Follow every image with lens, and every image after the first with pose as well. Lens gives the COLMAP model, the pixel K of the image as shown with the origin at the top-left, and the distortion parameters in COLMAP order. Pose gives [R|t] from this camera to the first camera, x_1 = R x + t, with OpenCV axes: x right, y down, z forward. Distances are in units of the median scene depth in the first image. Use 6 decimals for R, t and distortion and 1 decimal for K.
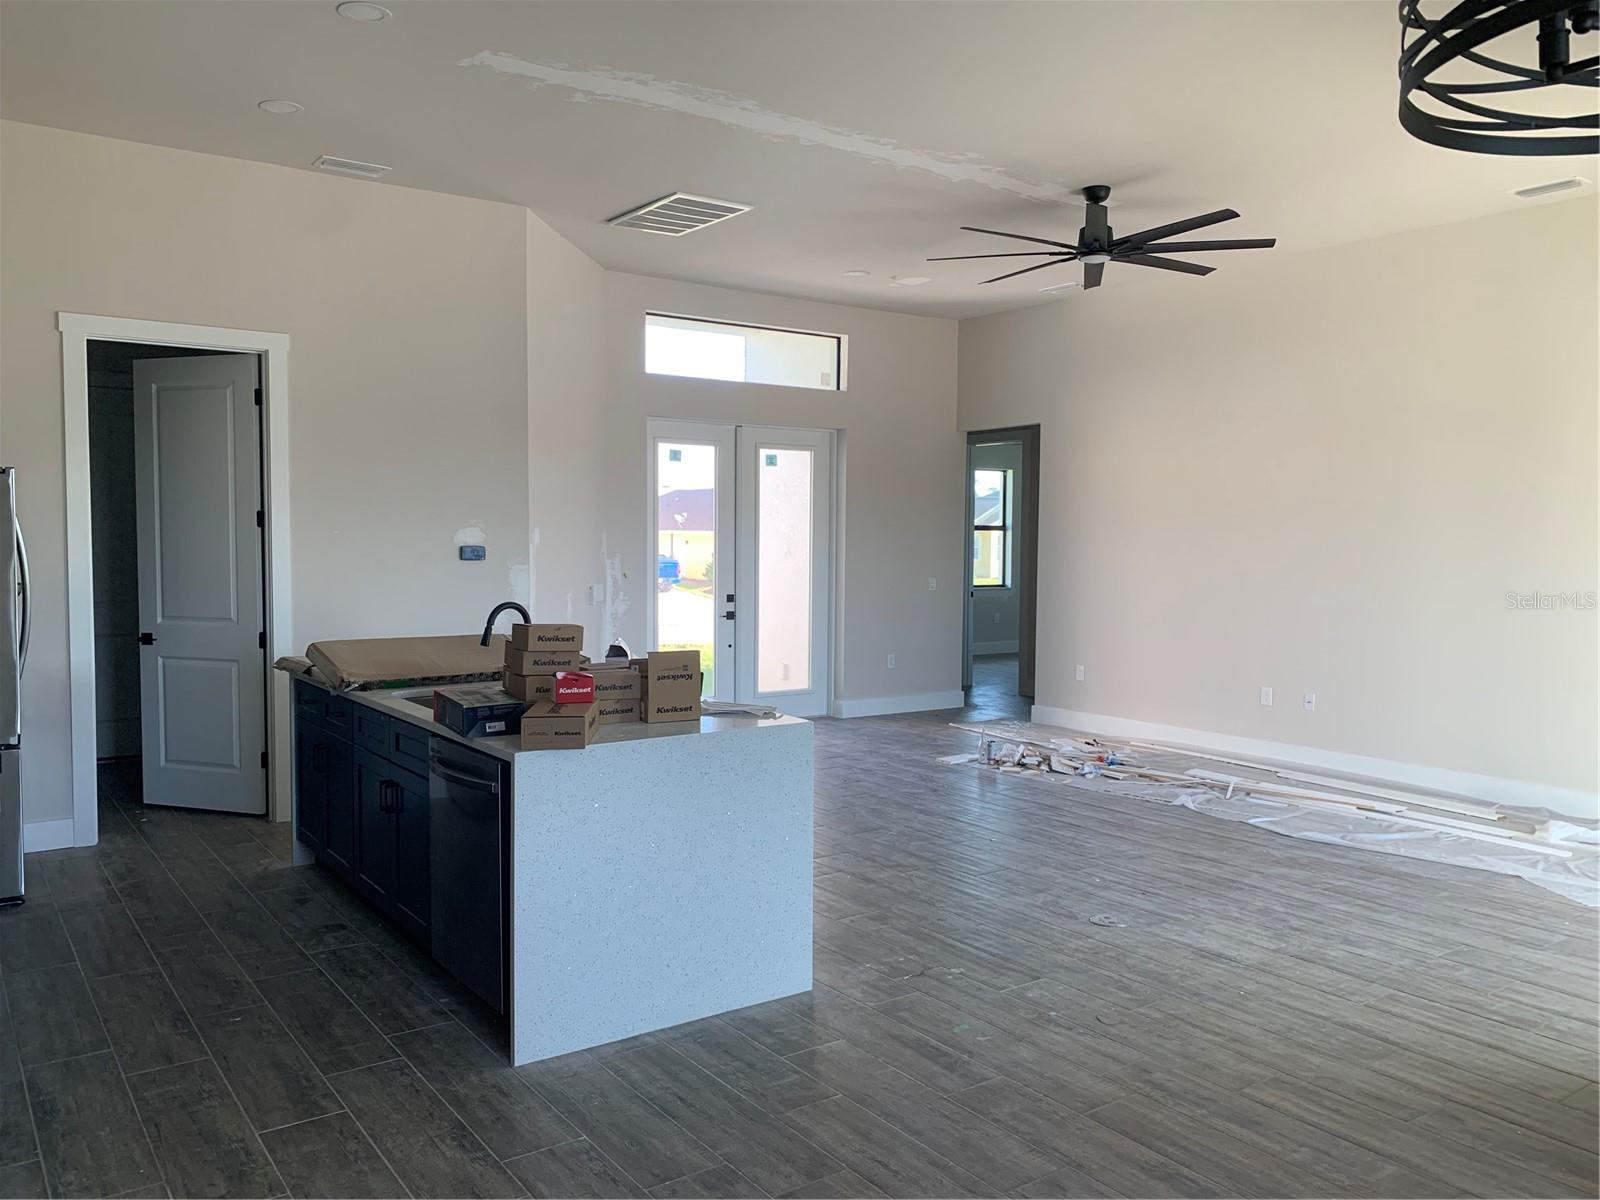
lens RADIAL K [[1228.3, 0, 803.4], [0, 1228.3, 590.9], [0, 0, 1]] dist [0.031379, -0.029710]
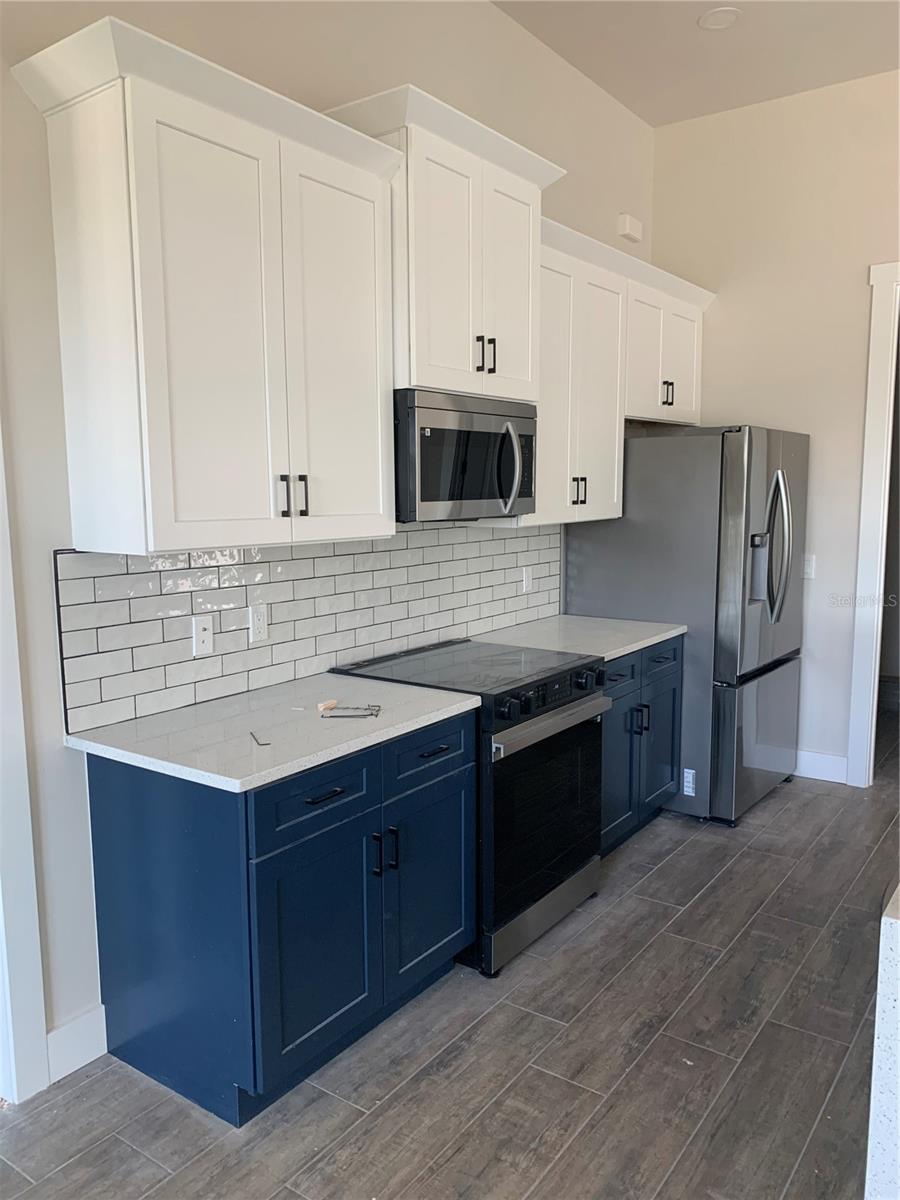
lens RADIAL K [[921.2, 0, 458.9], [0, 921.2, 599.7], [0, 0, 1]] dist [0.031379, -0.029710]
pose [[0.302523, 0.109020, -0.946887, 0.031927], [-0.030157, 0.994035, 0.104814, -0.016573], [0.952665, -0.003153, 0.304006, 0.323330]]
